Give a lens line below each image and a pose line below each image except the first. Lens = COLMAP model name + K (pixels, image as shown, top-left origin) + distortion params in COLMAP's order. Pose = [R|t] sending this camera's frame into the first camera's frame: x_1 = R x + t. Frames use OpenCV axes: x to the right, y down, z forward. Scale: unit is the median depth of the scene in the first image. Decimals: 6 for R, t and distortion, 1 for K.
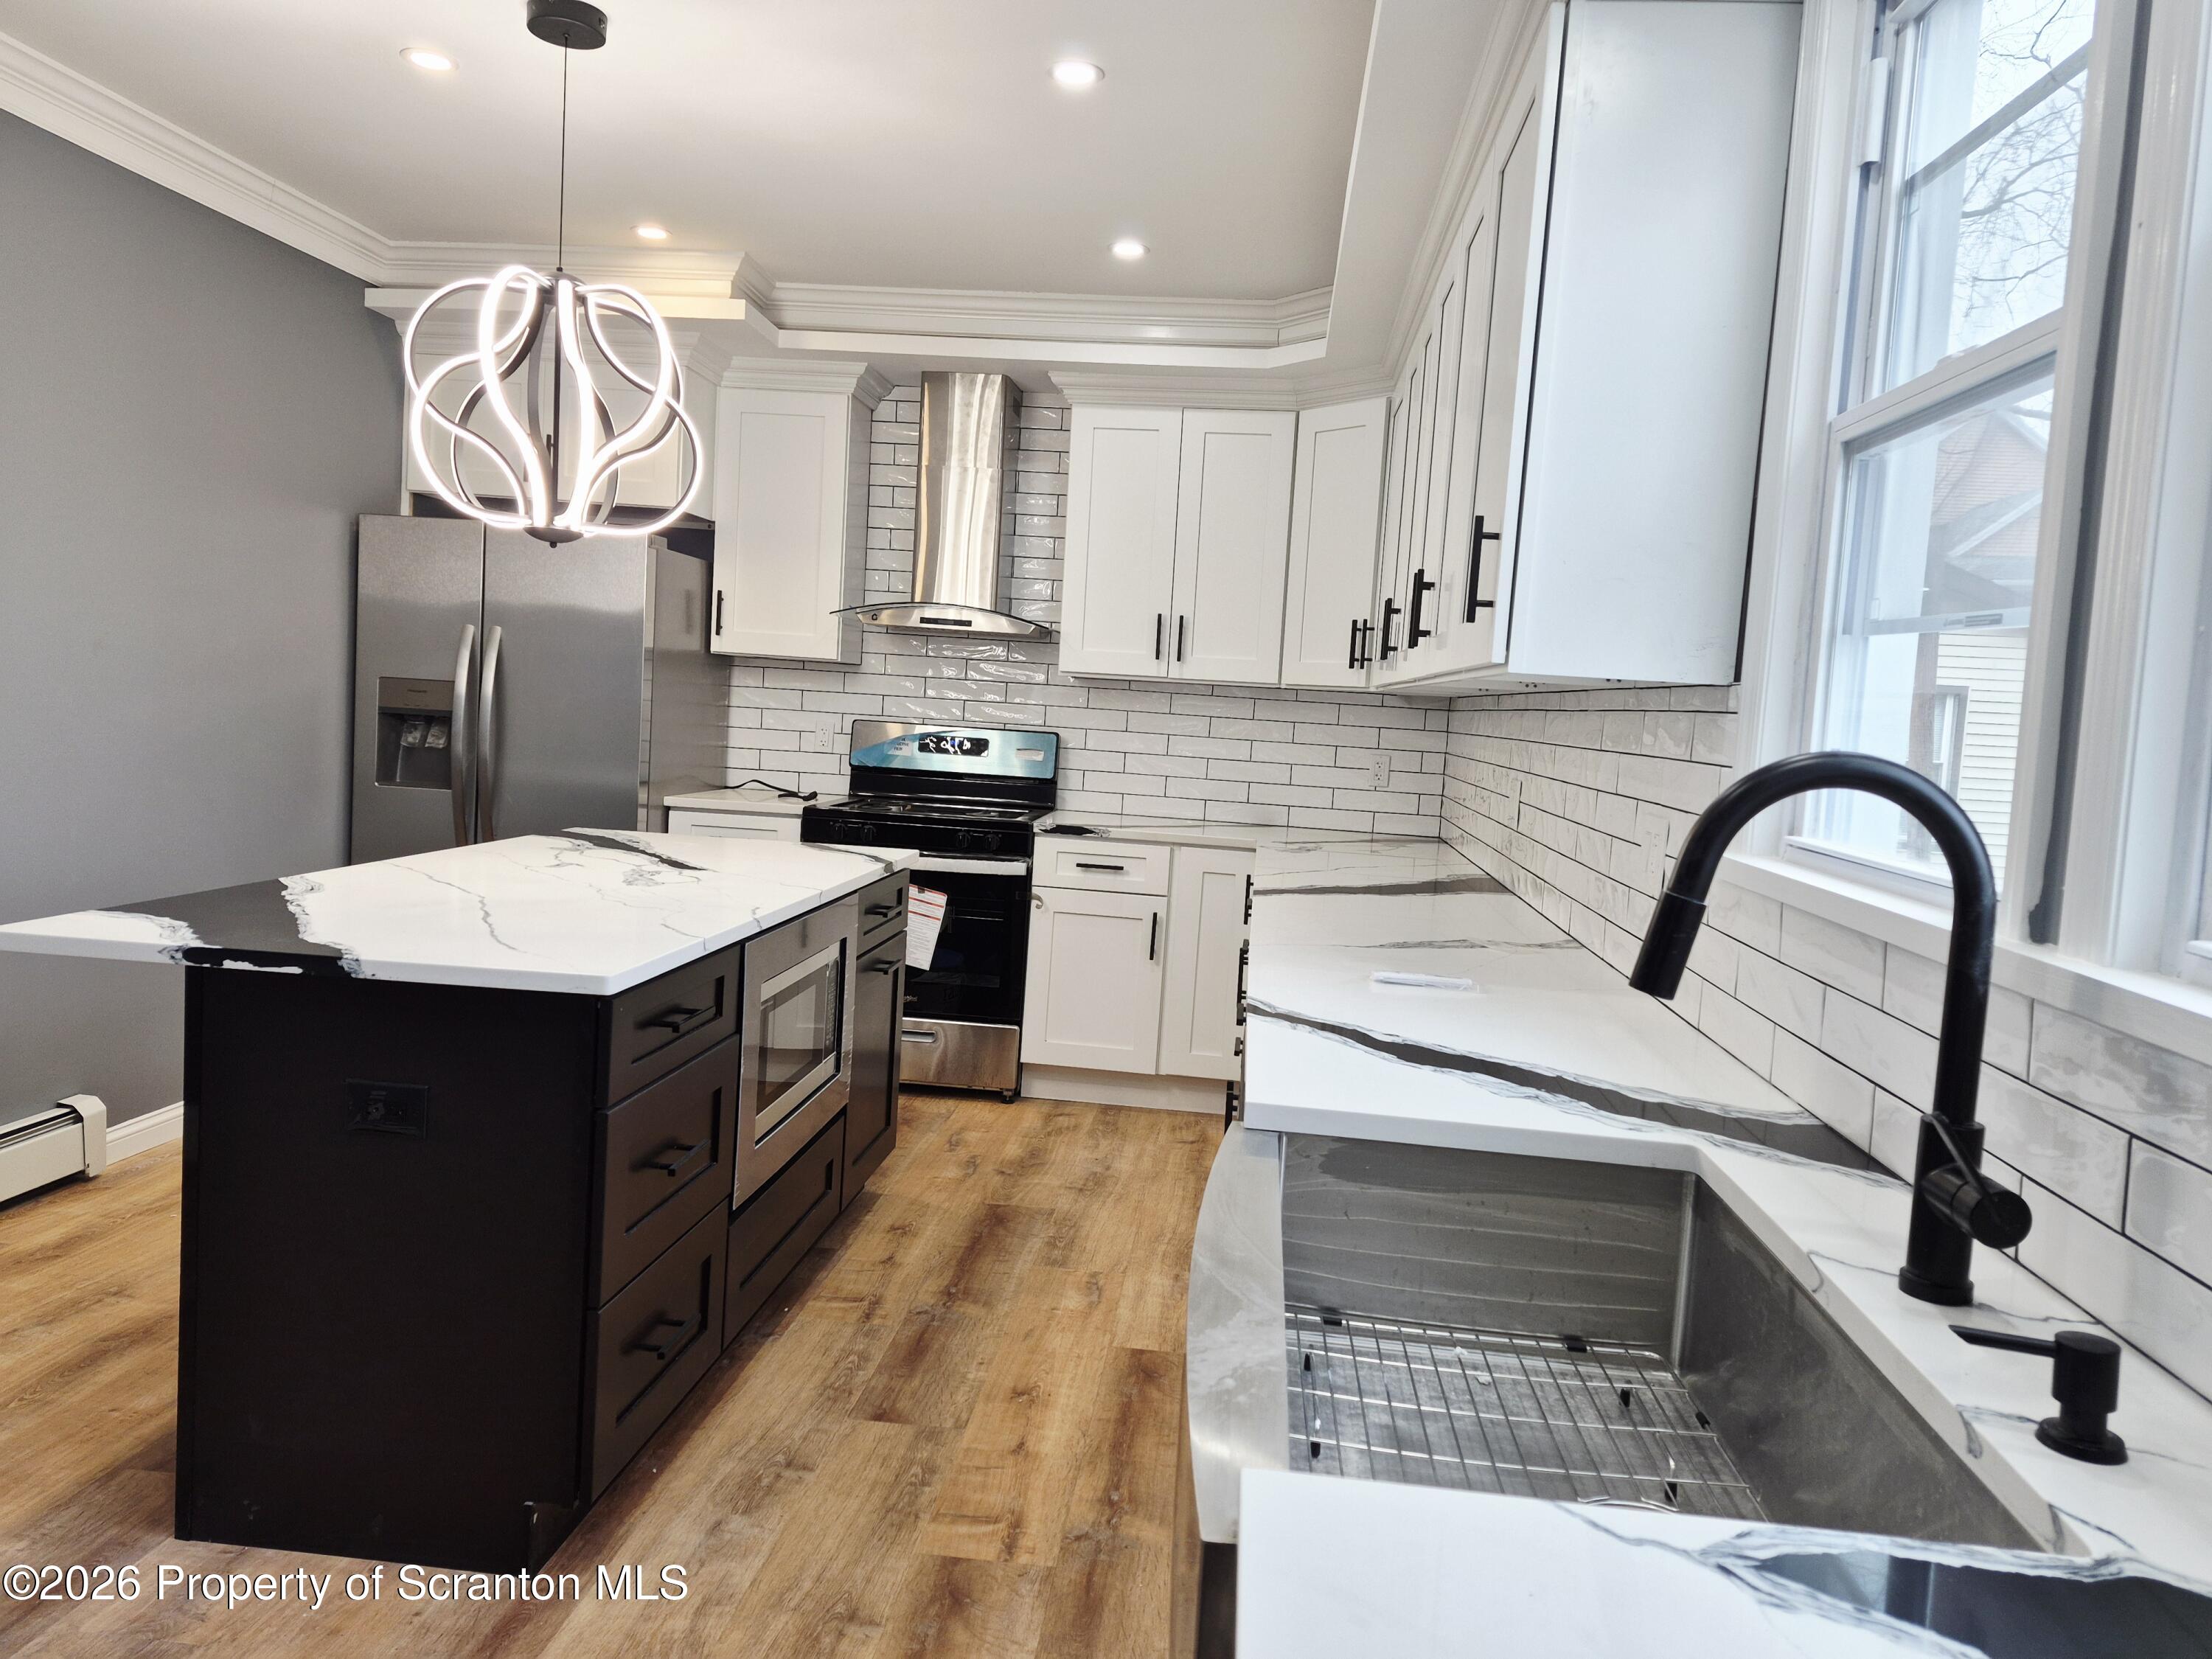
lens RADIAL K [[1517.4, 0, 1109.6], [0, 1517.4, 804.3], [0, 0, 1]] dist [0.087947, -0.073052]
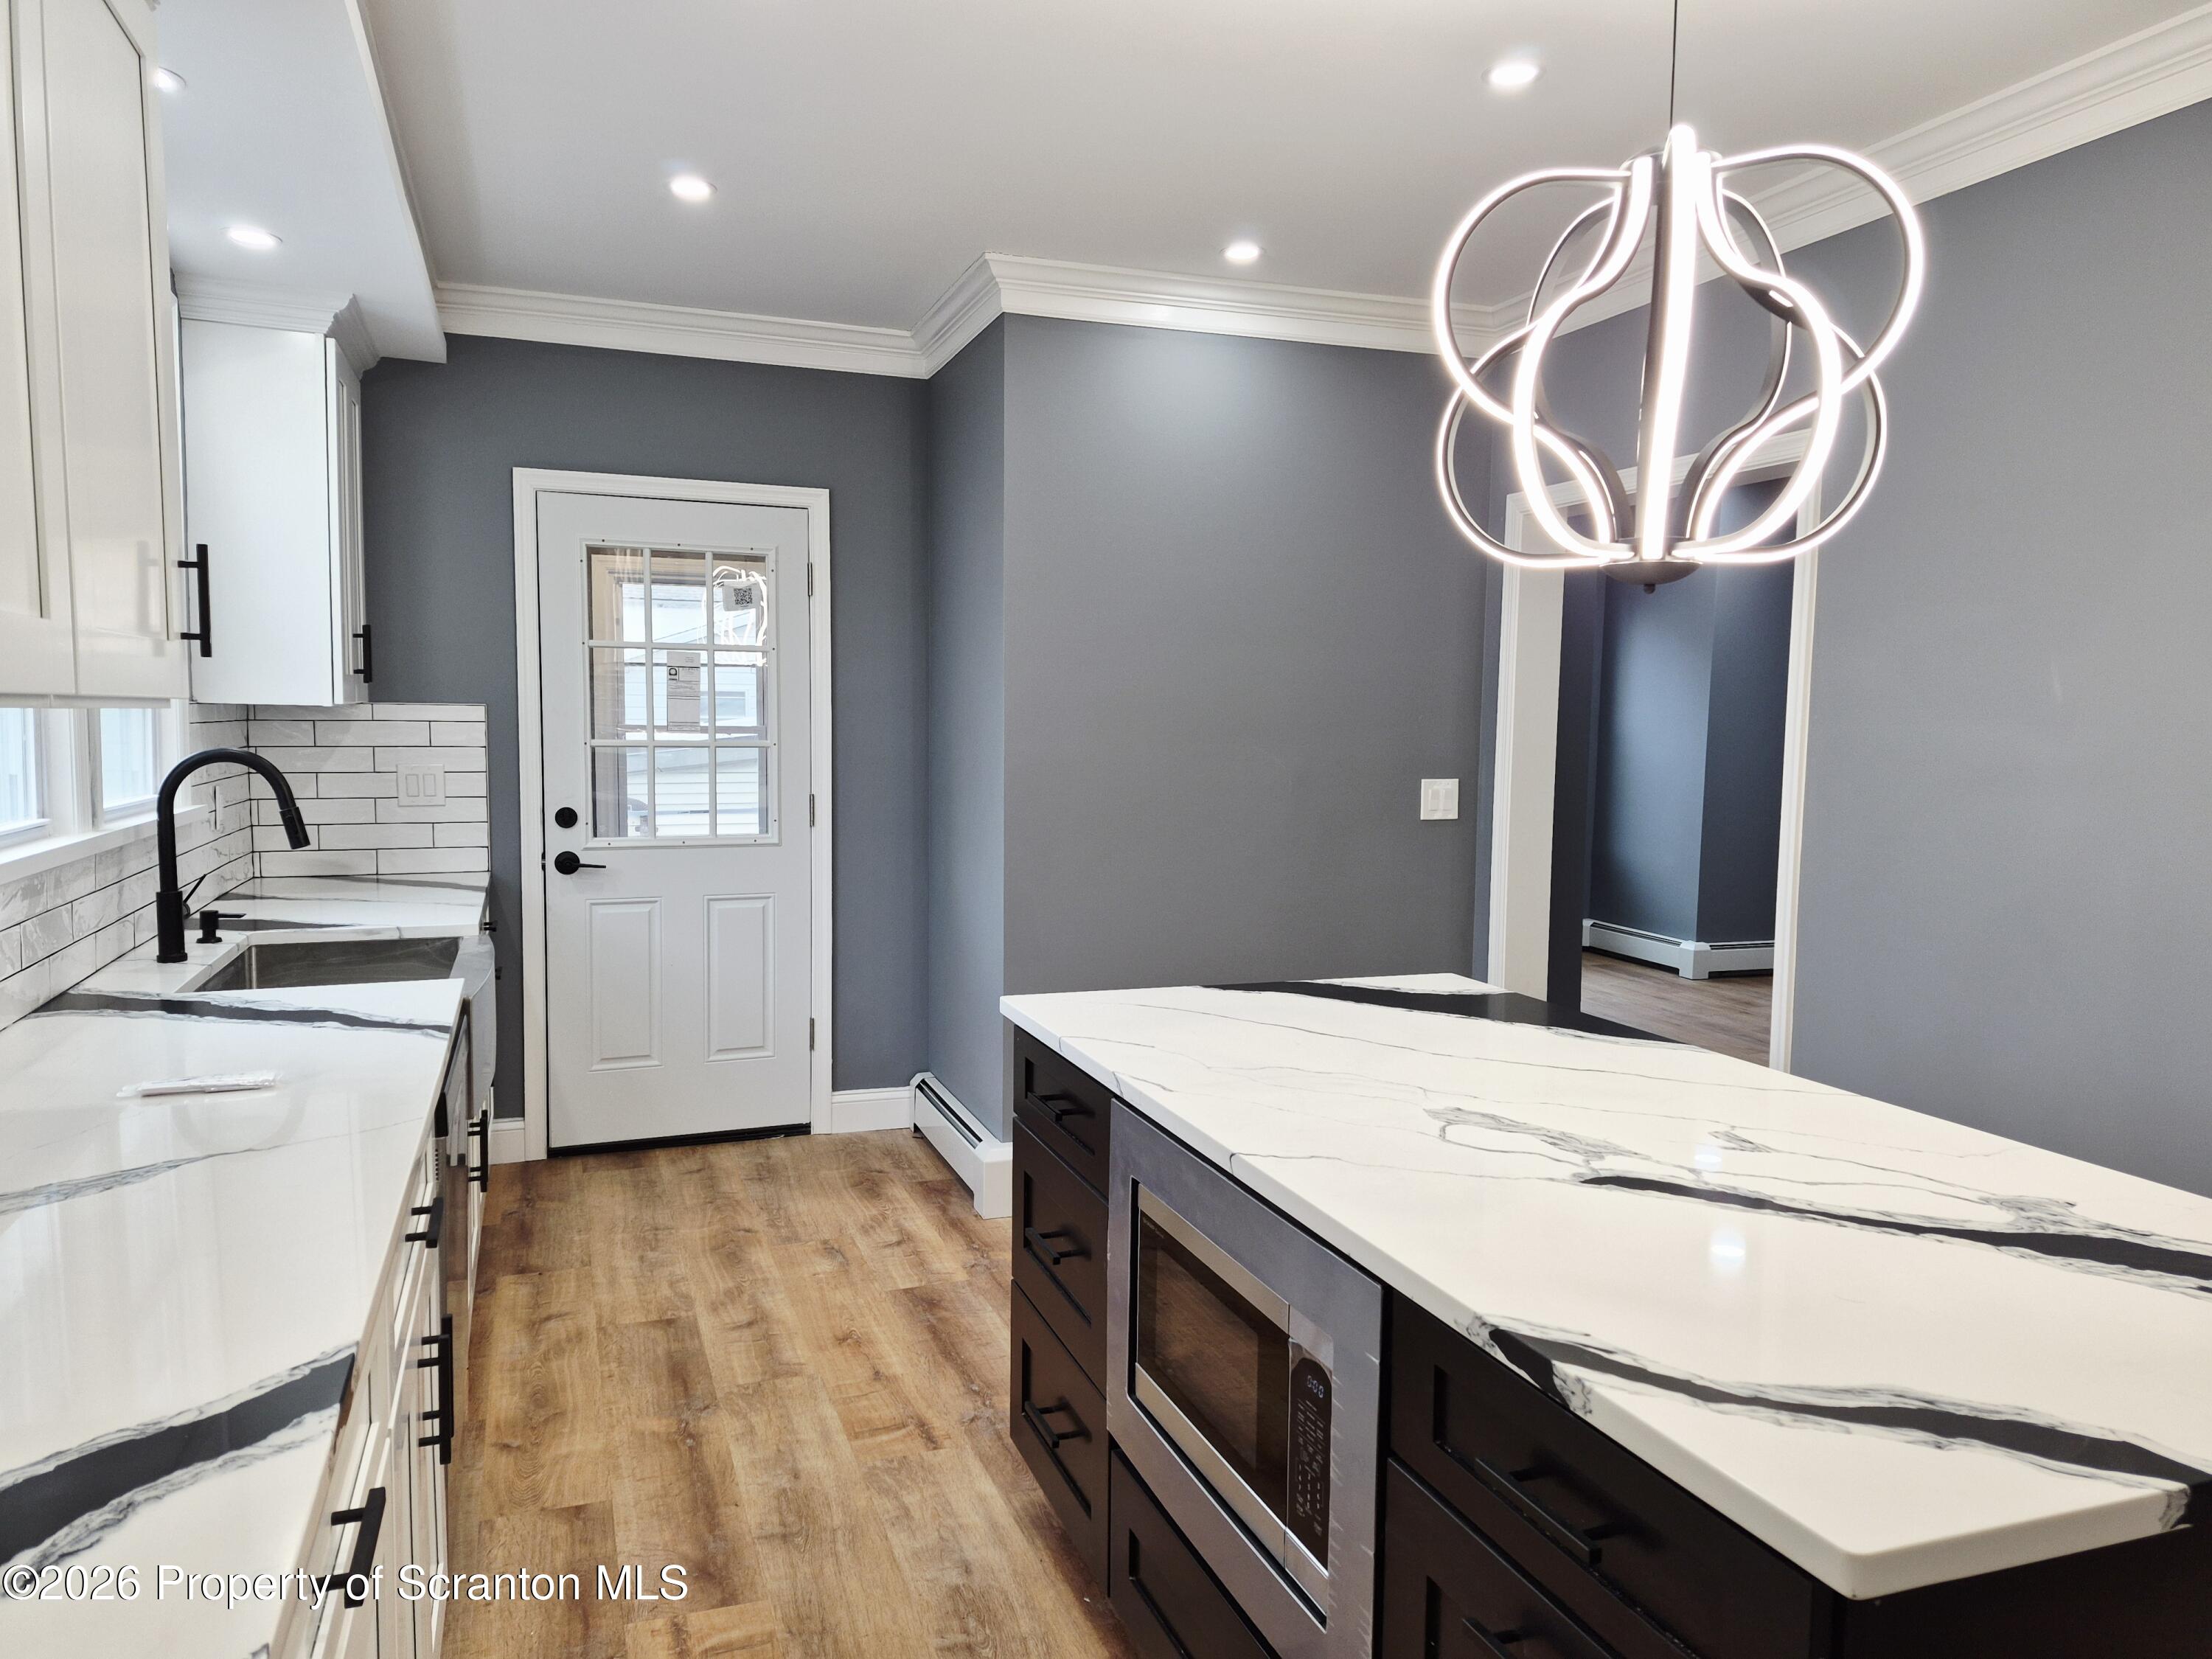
lens RADIAL K [[1534.0, 0, 1096.3], [0, 1534.0, 828.7], [0, 0, 1]] dist [0.074178, -0.076899]
pose [[-0.899663, -0.033722, -0.435280, 0.079379], [-0.092877, 0.988974, 0.115346, -0.088804], [0.426591, 0.144200, -0.892875, 1.053943]]
